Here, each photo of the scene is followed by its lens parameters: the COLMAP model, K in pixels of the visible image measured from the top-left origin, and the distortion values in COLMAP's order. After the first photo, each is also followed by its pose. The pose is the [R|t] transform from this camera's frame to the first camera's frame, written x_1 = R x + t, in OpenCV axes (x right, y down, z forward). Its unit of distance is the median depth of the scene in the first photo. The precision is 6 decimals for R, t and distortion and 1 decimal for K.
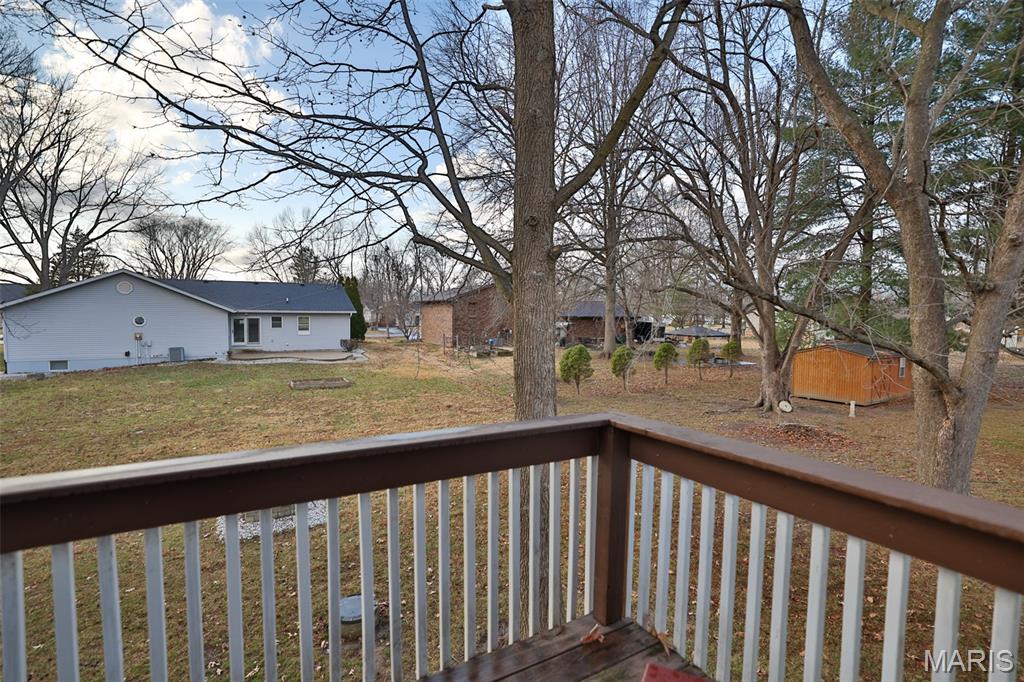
lens RADIAL K [[478.9, 0, 512.0], [0, 478.9, 341.0], [0, 0, 1]] dist [-0.047881, 0.019960]
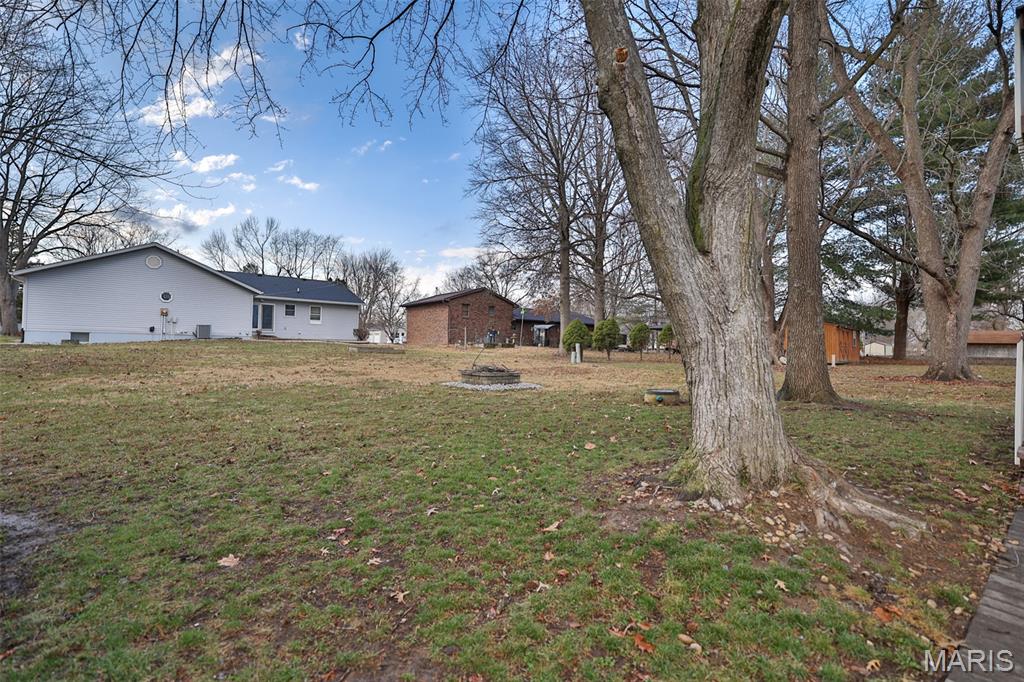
lens RADIAL K [[473.7, 0, 514.3], [0, 473.7, 342.2], [0, 0, 1]] dist [-0.052279, 0.021433]
pose [[0.985947, 0.009002, 0.166816, -0.222281], [0.002748, 0.997538, -0.070069, 0.115623], [-0.167036, 0.069543, 0.983495, -0.066318]]
